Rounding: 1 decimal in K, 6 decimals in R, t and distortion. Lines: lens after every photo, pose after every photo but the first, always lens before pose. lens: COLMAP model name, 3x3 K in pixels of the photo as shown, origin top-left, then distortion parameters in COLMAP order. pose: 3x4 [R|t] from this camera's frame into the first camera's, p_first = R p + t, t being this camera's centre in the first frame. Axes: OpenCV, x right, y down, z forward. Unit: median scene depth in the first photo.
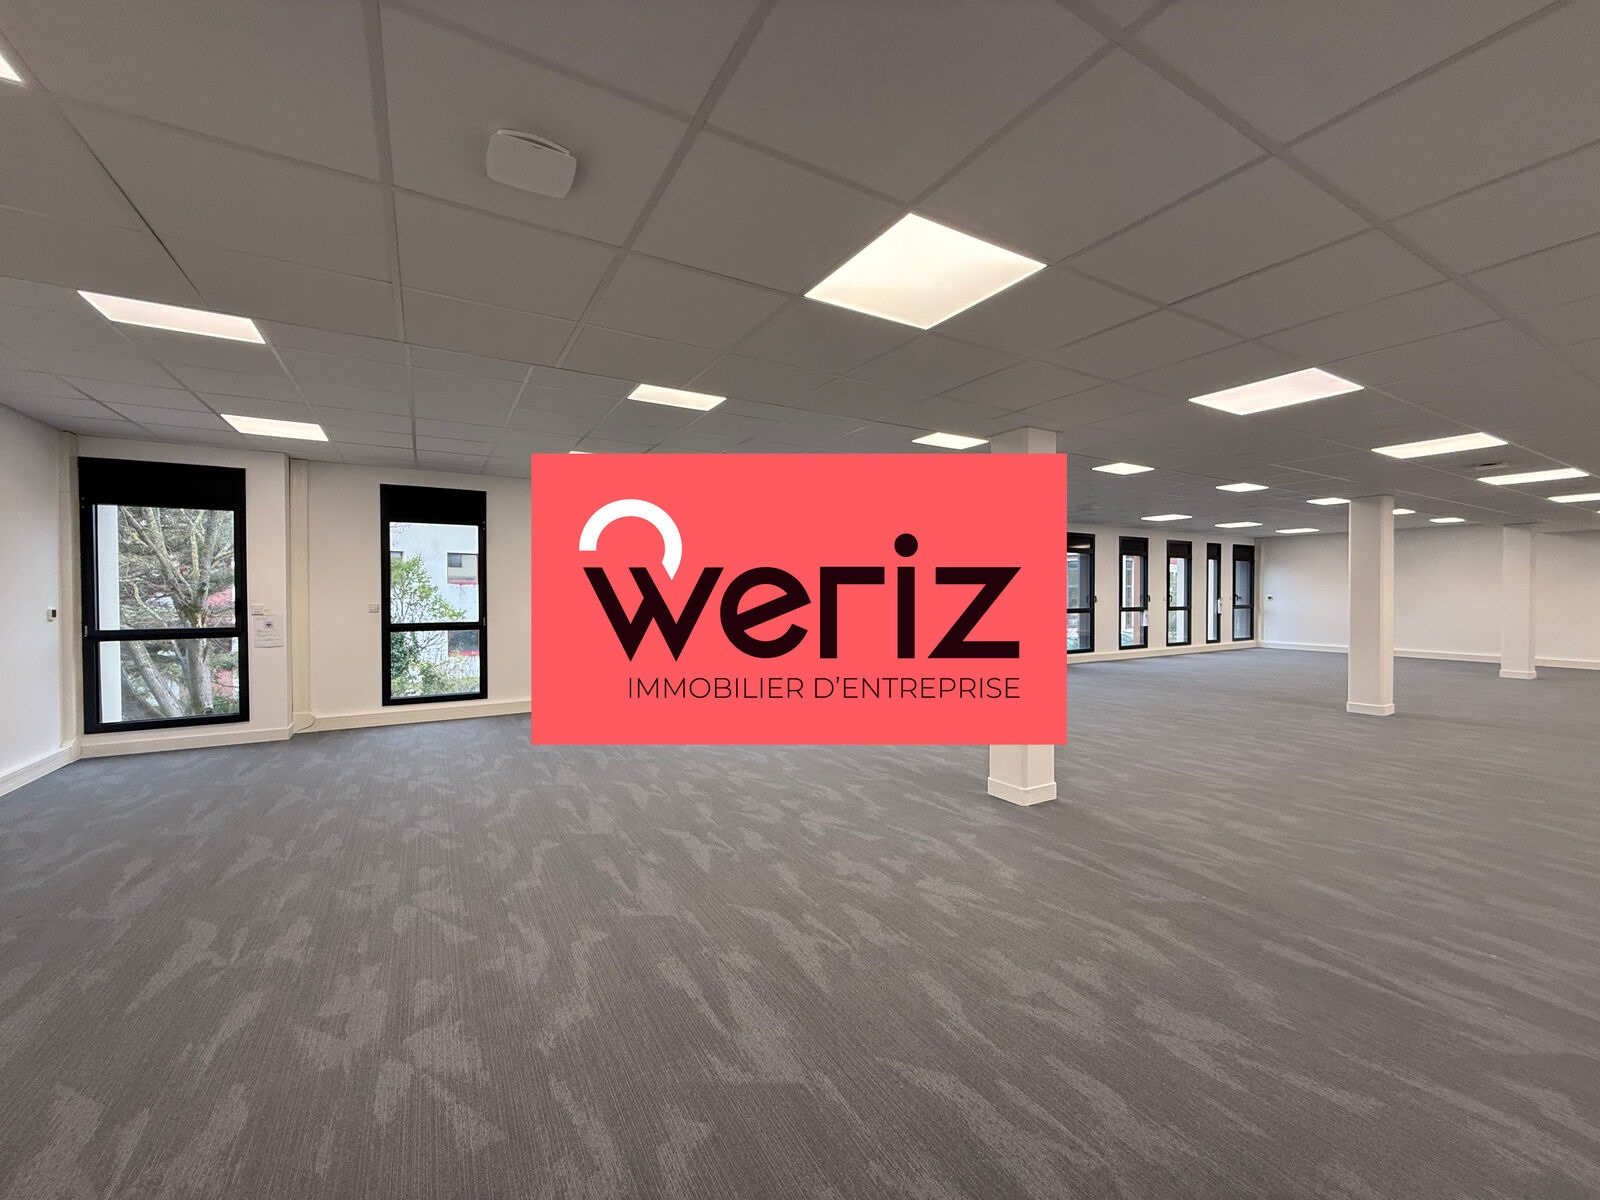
lens RADIAL K [[639.1, 0, 800.0], [0, 639.1, 600.0], [0, 0, 1]] dist [-0.000259, 0.000160]
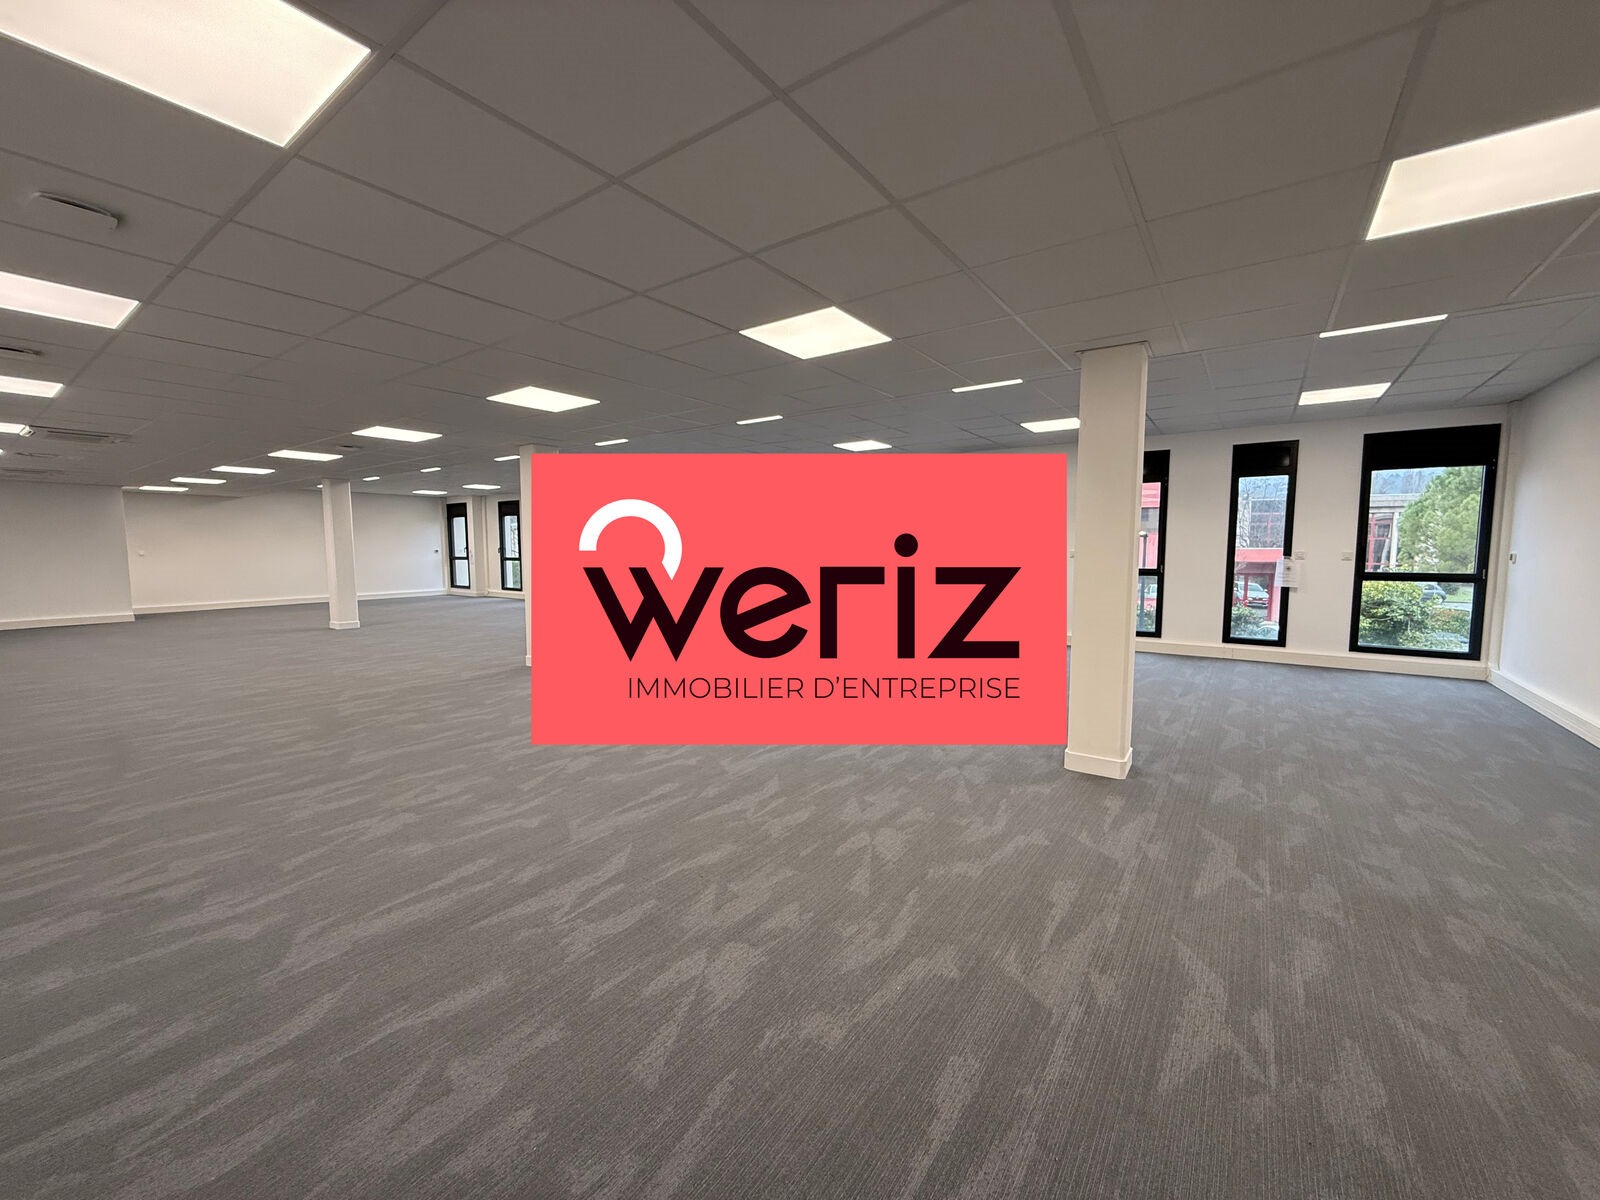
lens RADIAL K [[639.1, 0, 800.0], [0, 639.1, 600.0], [0, 0, 1]] dist [-0.000259, 0.000160]
pose [[0.398838, 0.082160, -0.913333, 0.913009], [-0.005200, 0.996165, 0.087340, -0.009788], [0.917007, -0.030085, 0.397736, 0.426124]]
